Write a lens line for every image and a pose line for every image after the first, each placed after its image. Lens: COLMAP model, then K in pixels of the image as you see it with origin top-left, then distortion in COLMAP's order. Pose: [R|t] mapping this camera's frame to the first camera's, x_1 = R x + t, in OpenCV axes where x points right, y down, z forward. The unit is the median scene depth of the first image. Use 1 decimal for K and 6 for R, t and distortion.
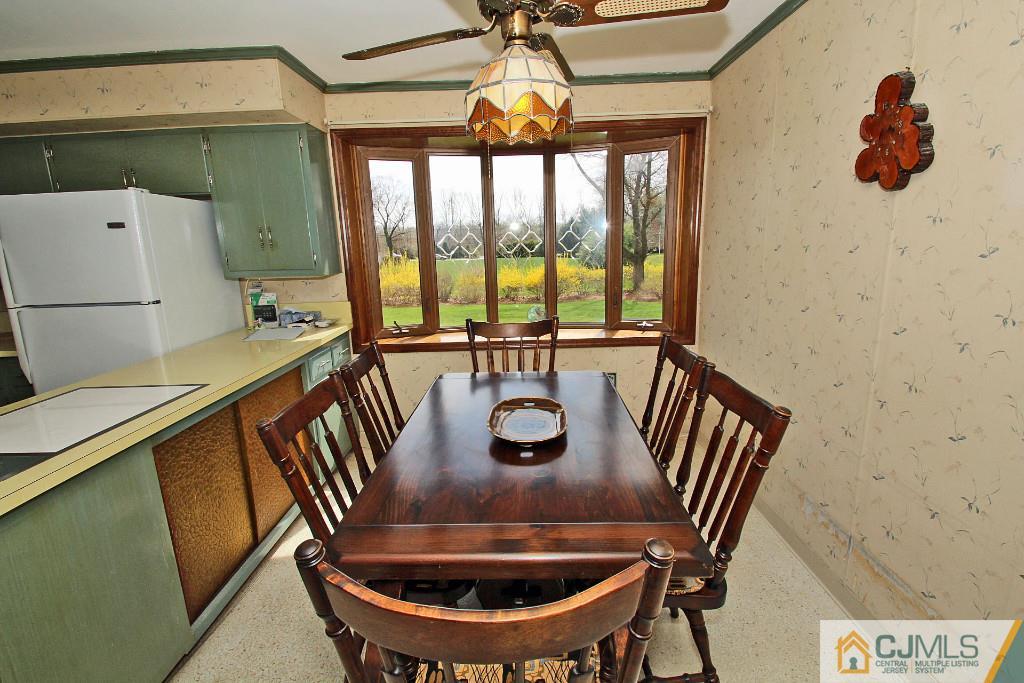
lens RADIAL K [[466.1, 0, 515.2], [0, 466.1, 348.1], [0, 0, 1]] dist [0.002024, -0.012407]
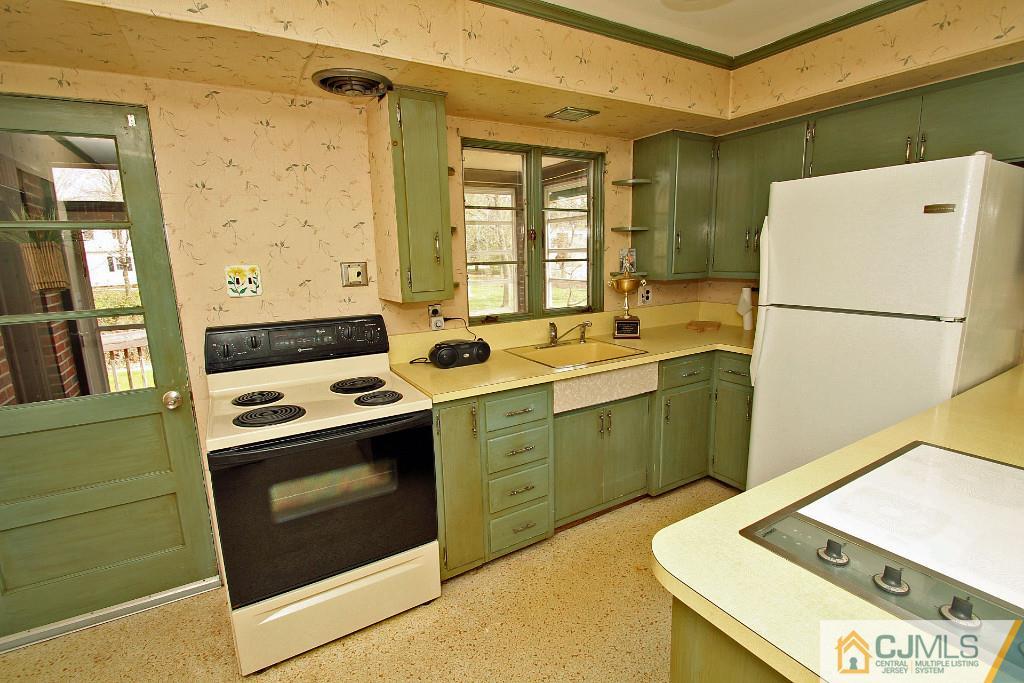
lens RADIAL K [[476.8, 0, 512.0], [0, 476.8, 341.5], [0, 0, 1]] dist [0.033797, -0.031151]
pose [[0.511972, 0.169112, -0.842191, -0.446853], [-0.175026, 0.980399, 0.090465, -0.013014], [0.840982, 0.101090, 0.531536, 0.060671]]
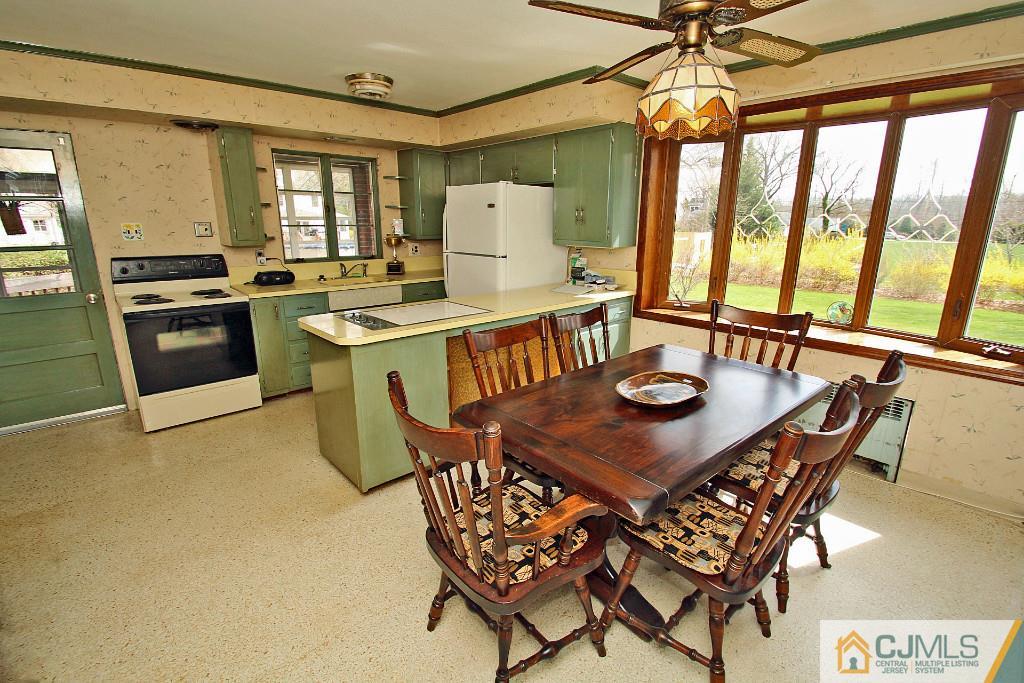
lens RADIAL K [[472.6, 0, 514.2], [0, 472.6, 343.8], [0, 0, 1]] dist [0.007739, -0.014094]
pose [[0.670963, 0.216111, -0.709299, 0.358852], [-0.183054, 0.975254, 0.123982, -0.016795], [0.718540, 0.046653, 0.693919, -0.031683]]
